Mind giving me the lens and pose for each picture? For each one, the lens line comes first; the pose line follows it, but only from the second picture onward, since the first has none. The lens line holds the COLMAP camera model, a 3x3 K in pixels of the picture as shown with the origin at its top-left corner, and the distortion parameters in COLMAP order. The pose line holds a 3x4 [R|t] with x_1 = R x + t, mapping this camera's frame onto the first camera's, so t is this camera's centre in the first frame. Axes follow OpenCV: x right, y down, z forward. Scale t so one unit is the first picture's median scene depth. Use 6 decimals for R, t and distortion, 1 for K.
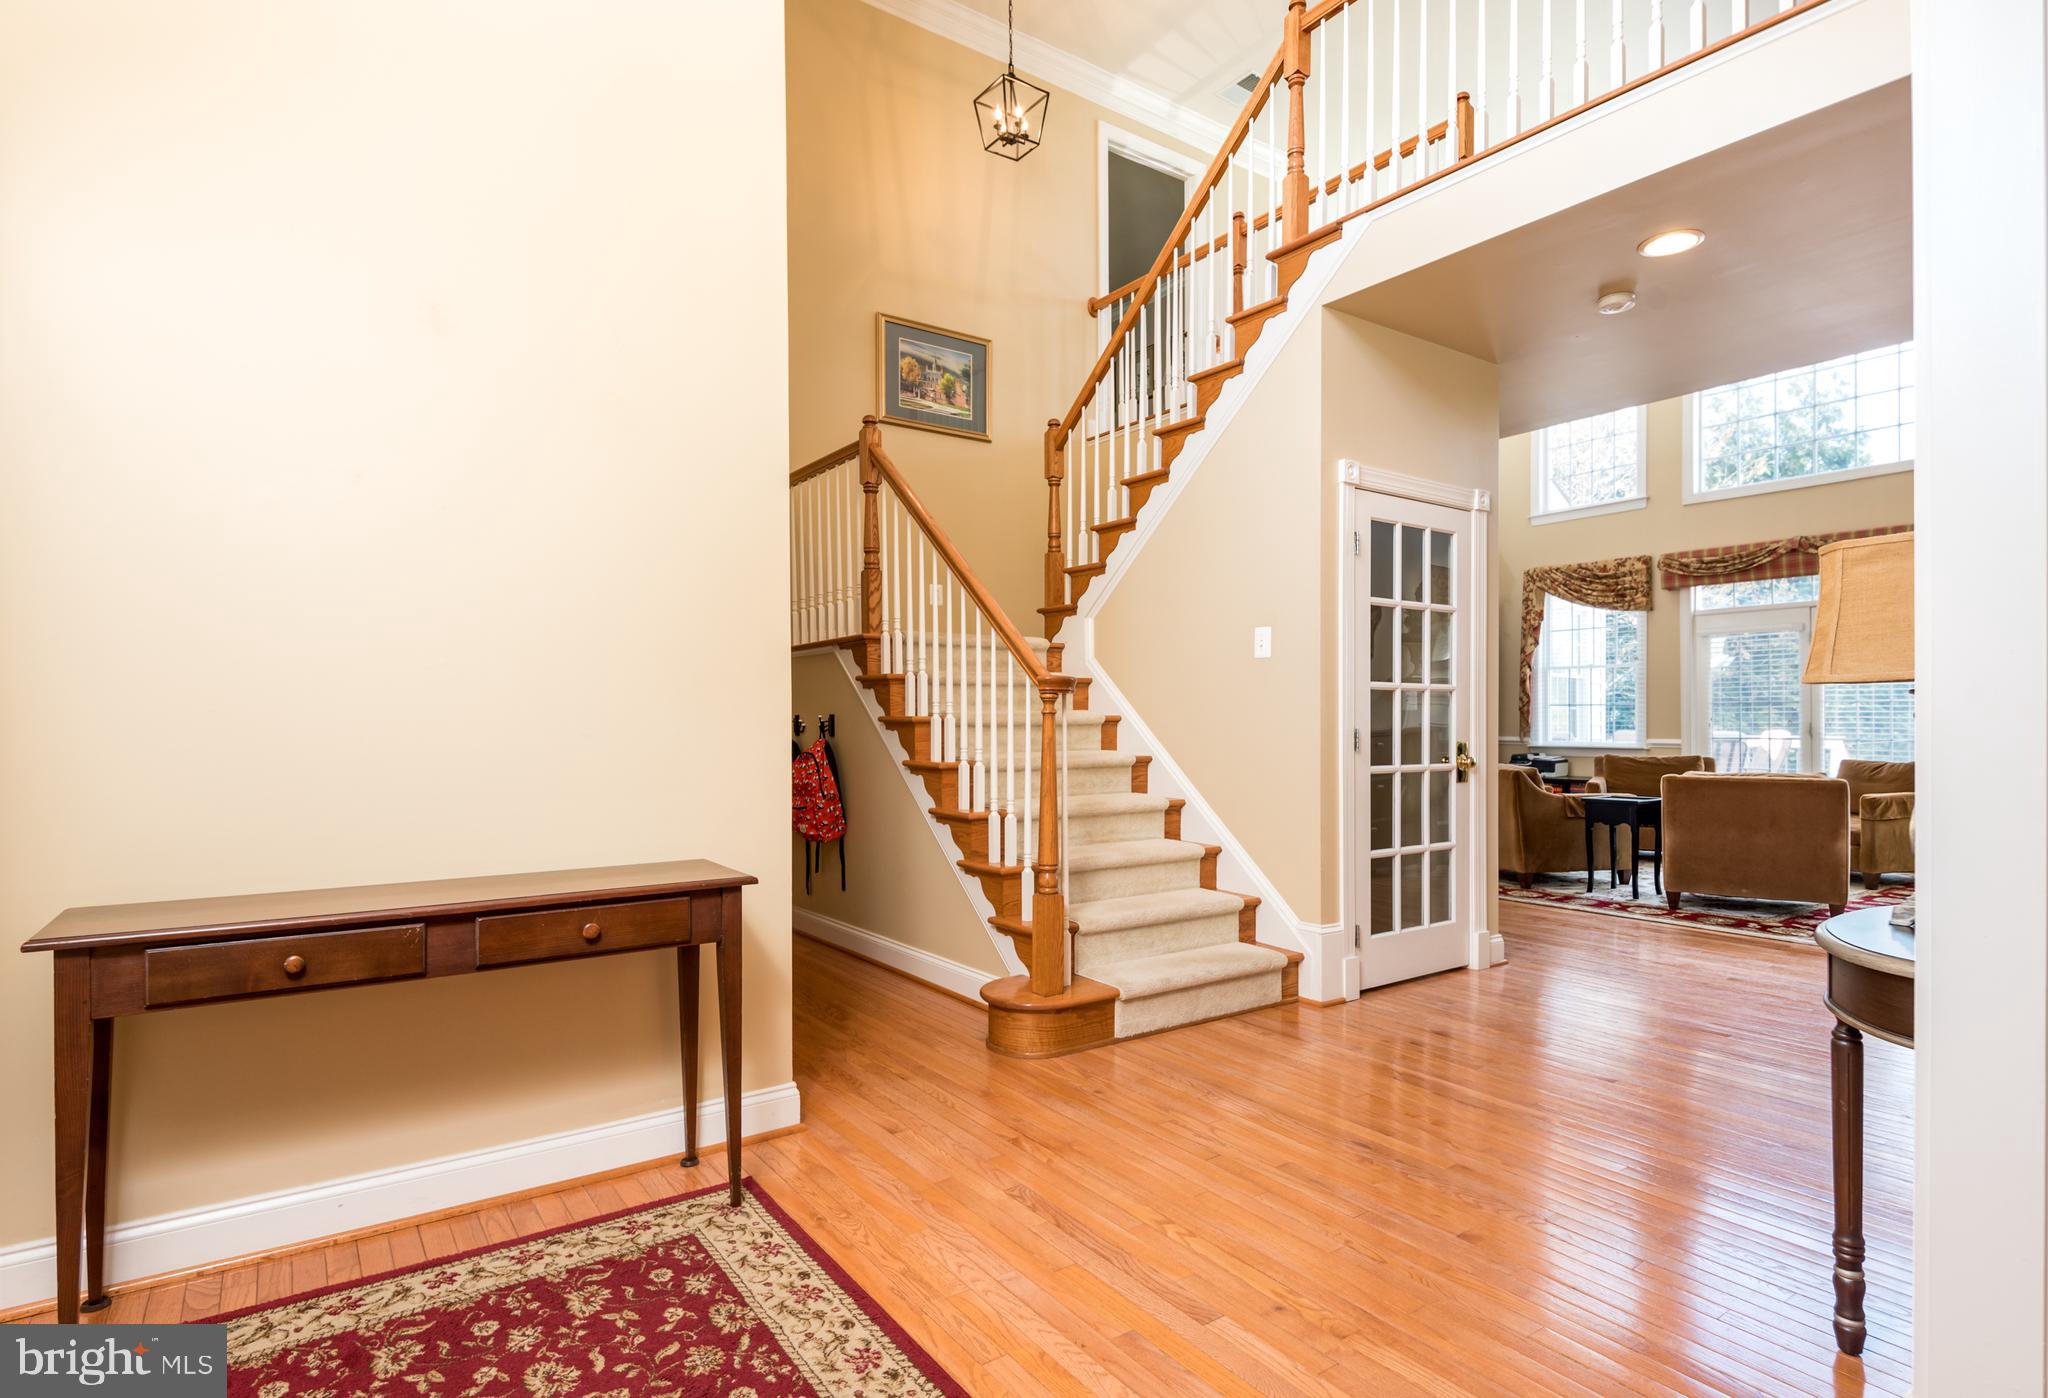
lens RADIAL K [[1062.5, 0, 1025.8], [0, 1062.5, 719.5], [0, 0, 1]] dist [-0.002541, -0.001450]
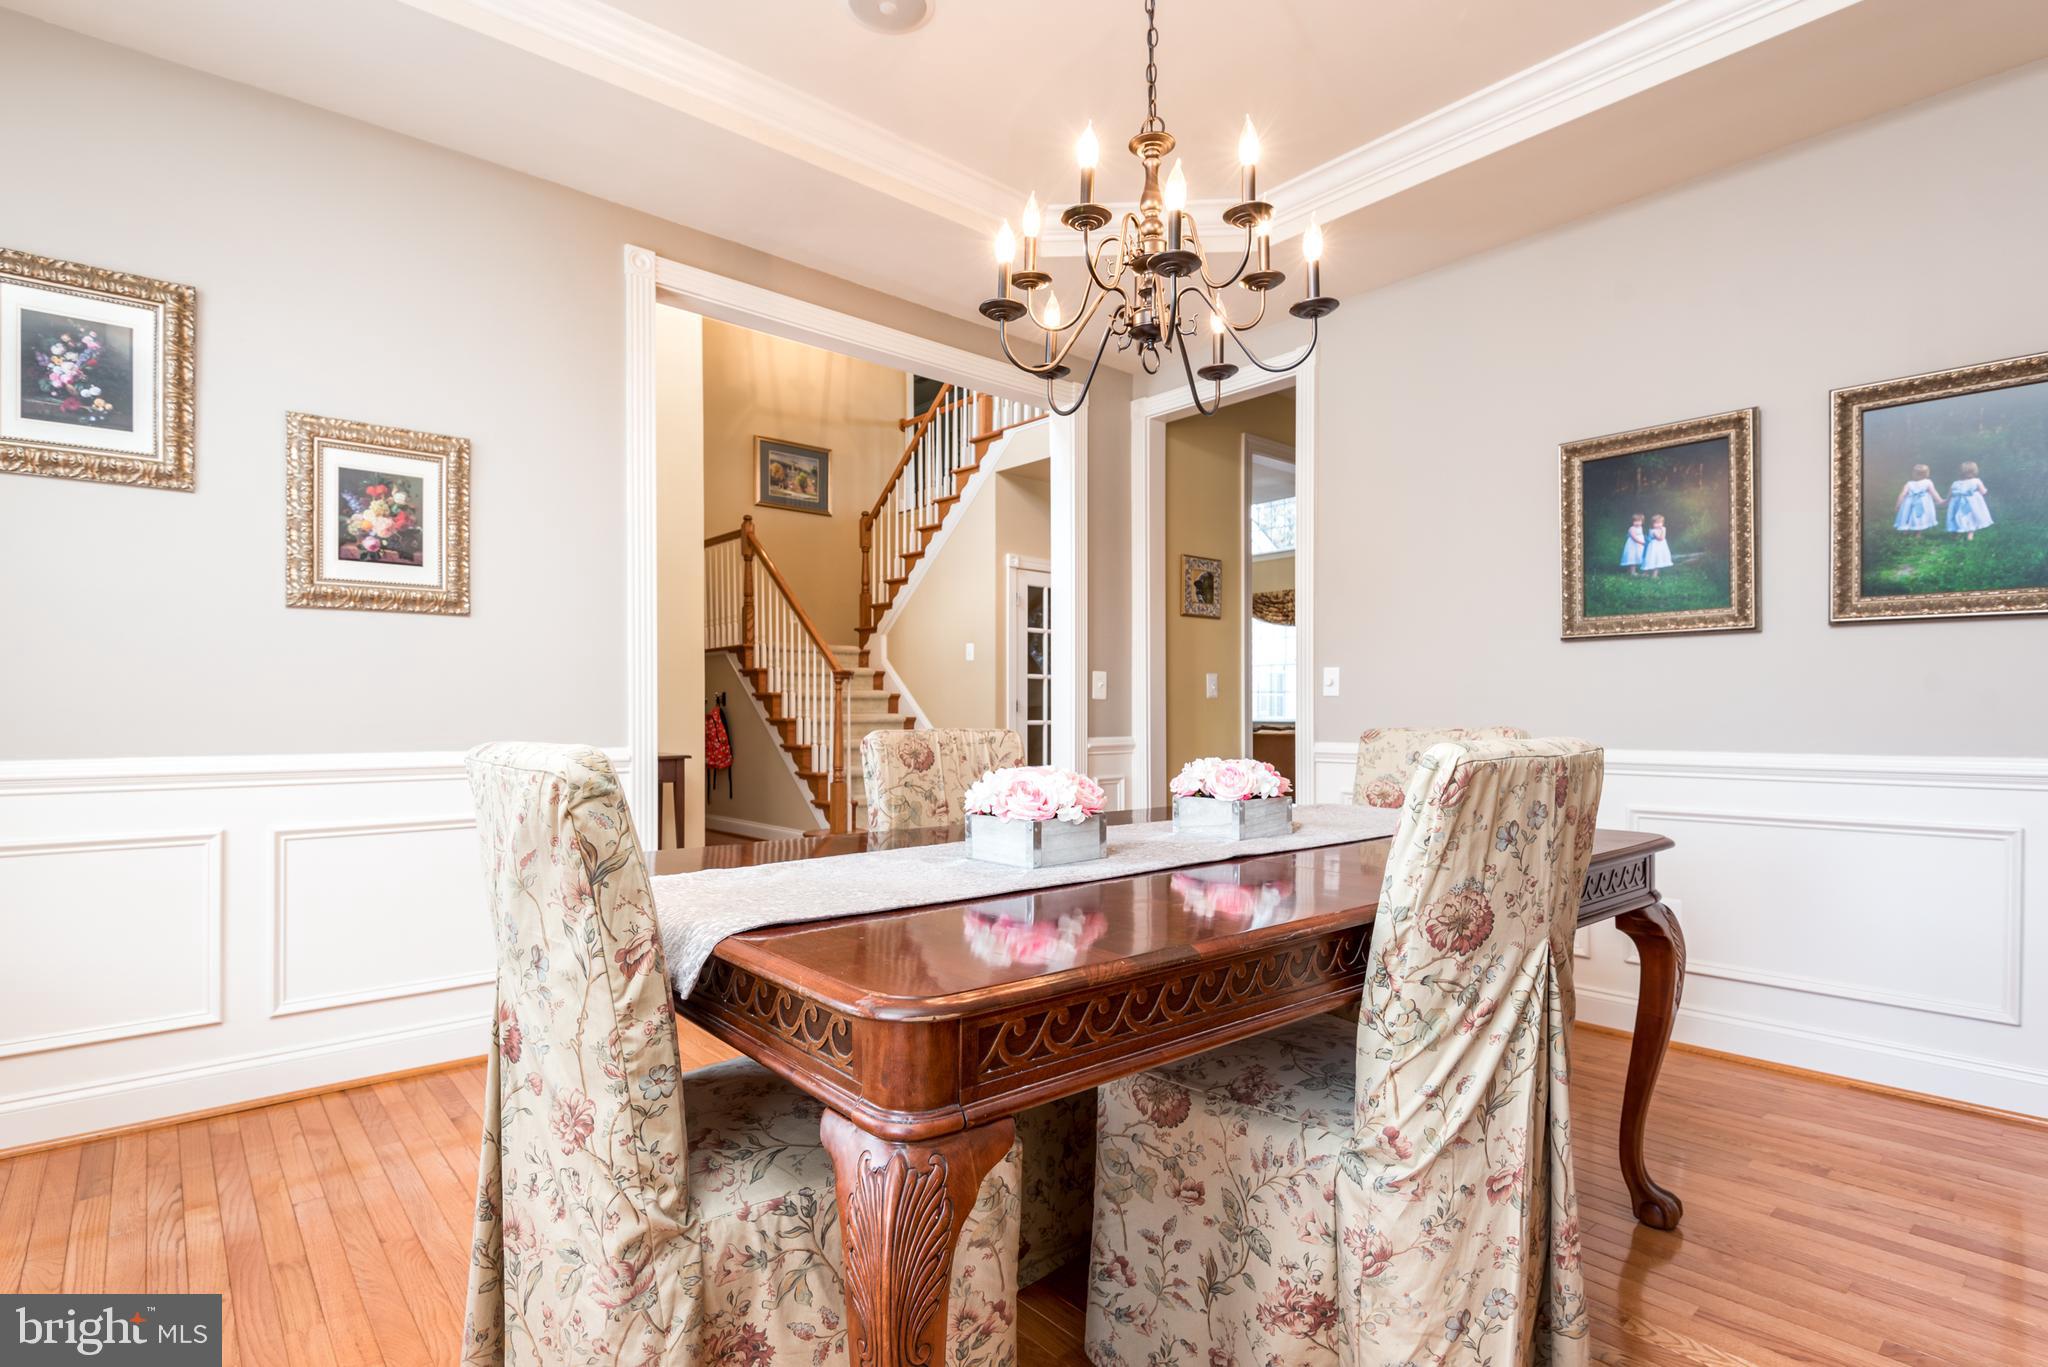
lens RADIAL K [[1019.4, 0, 1027.8], [0, 1019.4, 717.7], [0, 0, 1]] dist [-0.001402, -0.001286]
pose [[0.994103, 0.003499, 0.108381, 0.121953], [-0.004310, 0.999964, 0.007255, 0.022779], [-0.108352, -0.007679, 0.994083, -0.664338]]
